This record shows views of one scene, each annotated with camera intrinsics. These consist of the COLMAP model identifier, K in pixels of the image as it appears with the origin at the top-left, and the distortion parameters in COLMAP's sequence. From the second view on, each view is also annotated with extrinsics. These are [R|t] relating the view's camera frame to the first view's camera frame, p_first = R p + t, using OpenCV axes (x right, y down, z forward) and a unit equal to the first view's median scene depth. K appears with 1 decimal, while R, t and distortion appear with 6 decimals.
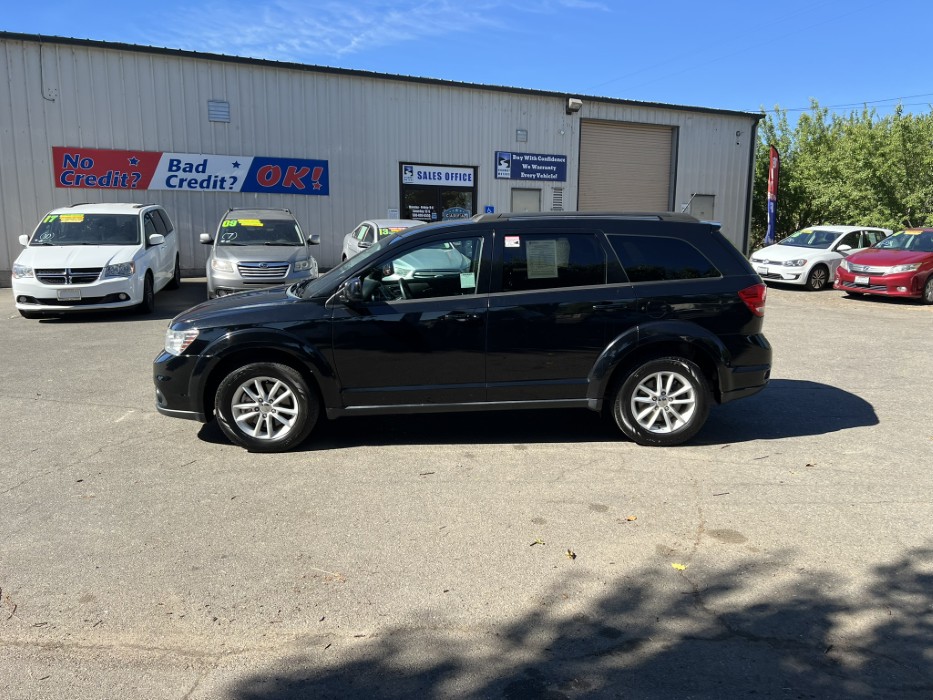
lens RADIAL K [[675.6, 0, 467.7], [0, 675.6, 355.7], [0, 0, 1]] dist [0.008871, -0.004149]
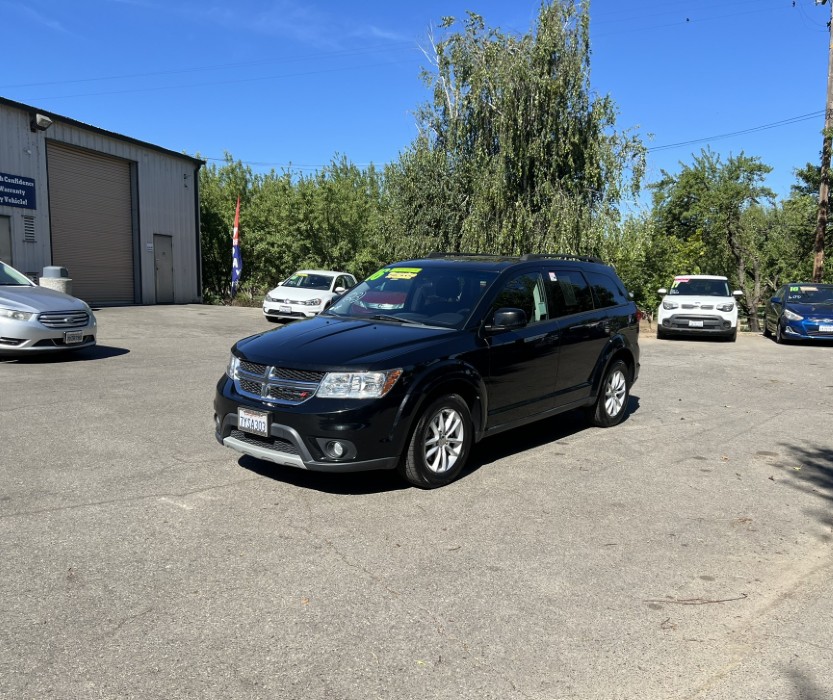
lens RADIAL K [[722.2, 0, 417.4], [0, 722.2, 356.9], [0, 0, 1]] dist [0.015952, -0.014374]
pose [[0.657660, -0.064807, 0.750522, -0.252537], [0.115487, 0.993189, -0.015436, -0.007086], [-0.744410, 0.096827, 0.660665, 0.074153]]
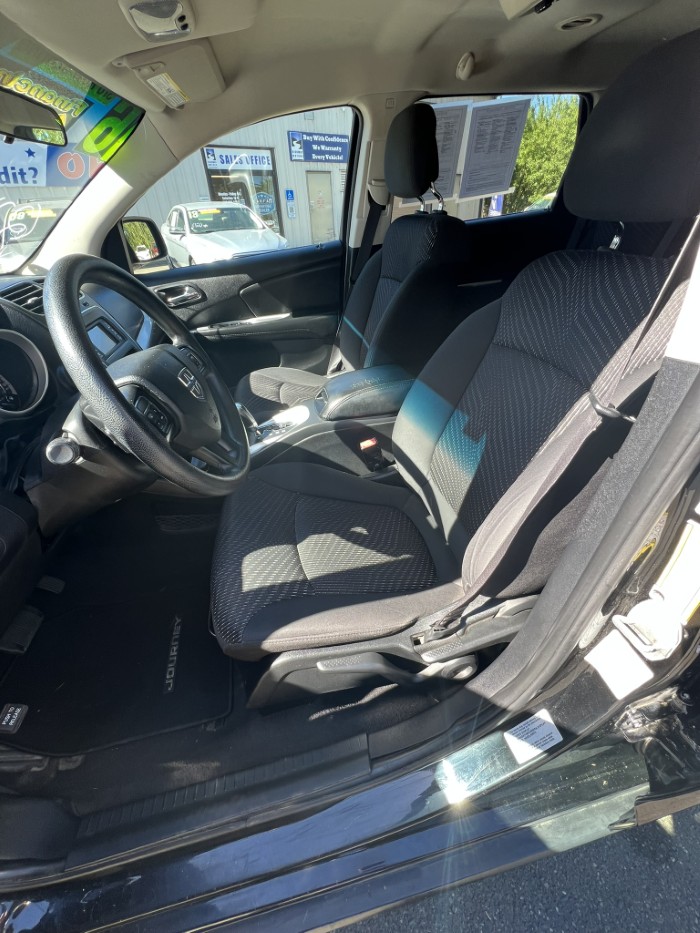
lens RADIAL K [[375.3, 0, 347.4], [0, 375.3, 465.7], [0, 0, 1]] dist [-0.004866, 0.000712]
pose [[0.981413, -0.148693, 0.121318, -0.018702], [0.091331, 0.917890, 0.386182, -0.027157], [-0.168779, -0.367924, 0.914410, 0.226567]]
